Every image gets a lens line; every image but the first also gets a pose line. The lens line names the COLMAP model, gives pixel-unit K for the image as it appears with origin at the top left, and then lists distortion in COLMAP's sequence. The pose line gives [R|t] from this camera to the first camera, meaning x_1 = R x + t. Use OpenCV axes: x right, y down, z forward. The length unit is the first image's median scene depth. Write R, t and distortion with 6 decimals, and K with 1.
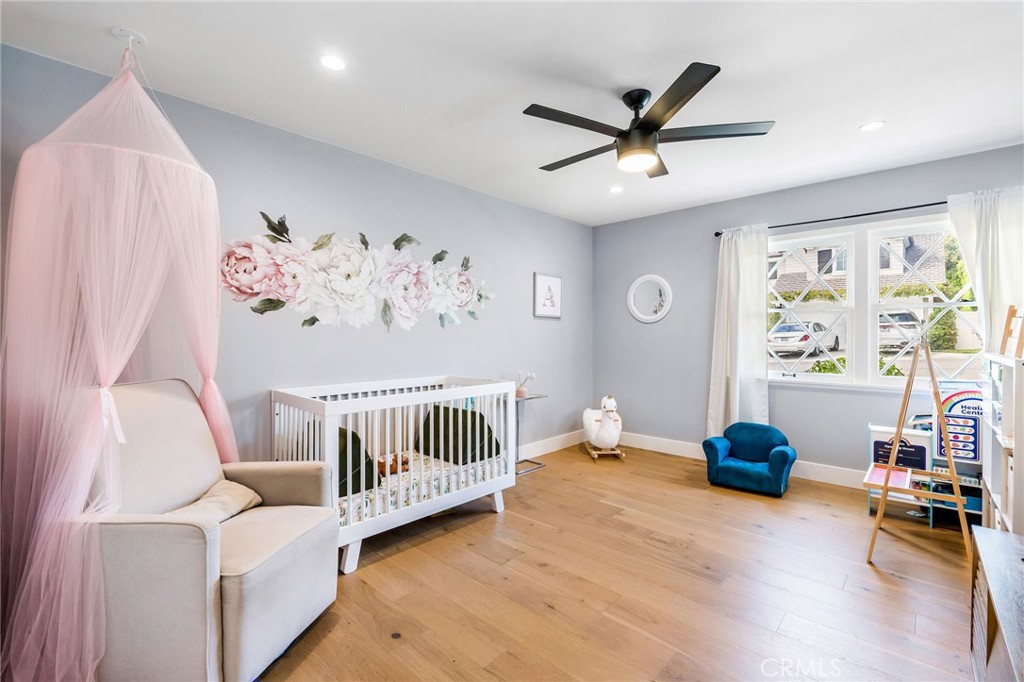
lens RADIAL K [[447.8, 0, 513.1], [0, 447.8, 340.9], [0, 0, 1]] dist [-0.008348, 0.001096]
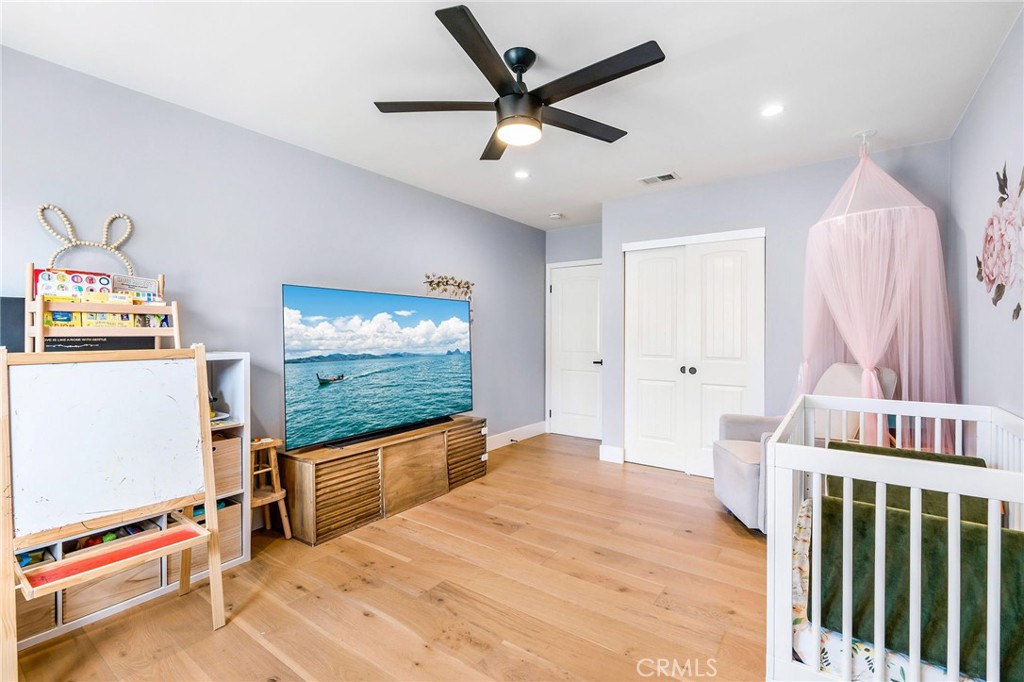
lens RADIAL K [[447.8, 0, 511.8], [0, 447.8, 340.0], [0, 0, 1]] dist [-0.008348, 0.001096]
pose [[-0.993453, 0.000680, -0.114236, 0.390122], [-0.000159, 0.999973, 0.007340, -0.011692], [0.114237, 0.007310, -0.993427, 1.849480]]
